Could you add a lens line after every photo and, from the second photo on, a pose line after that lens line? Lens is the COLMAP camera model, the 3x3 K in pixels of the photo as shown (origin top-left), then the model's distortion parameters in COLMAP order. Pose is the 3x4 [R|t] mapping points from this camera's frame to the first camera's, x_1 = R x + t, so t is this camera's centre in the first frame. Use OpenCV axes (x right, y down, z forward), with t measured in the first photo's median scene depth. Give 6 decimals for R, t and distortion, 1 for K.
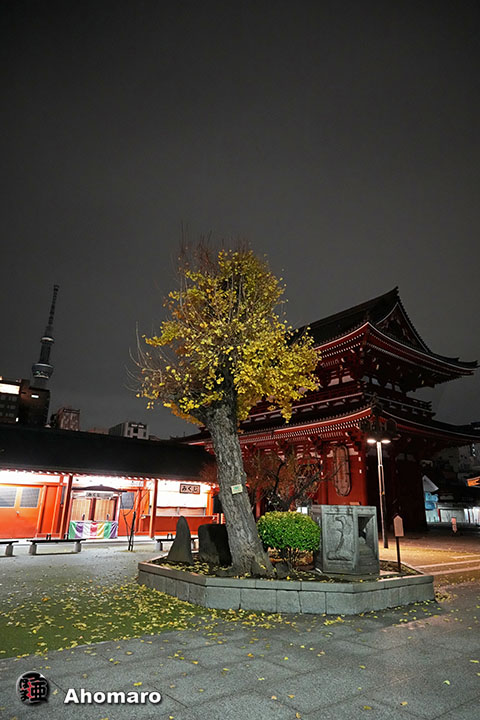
lens RADIAL K [[443.6, 0, 240.0], [0, 443.6, 360.0], [0, 0, 1]] dist [0.000449, 0.000092]
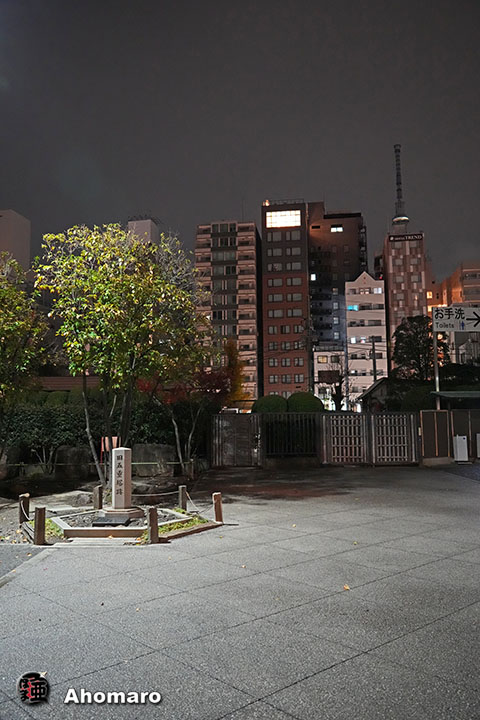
lens RADIAL K [[579.4, 0, 240.0], [0, 579.4, 360.0], [0, 0, 1]] dist [-0.000763, -0.000359]
pose [[0.748971, -0.097765, -0.655351, -0.118771], [0.233796, 0.964433, 0.123321, 0.124378], [0.619986, -0.245582, 0.745189, 0.395908]]
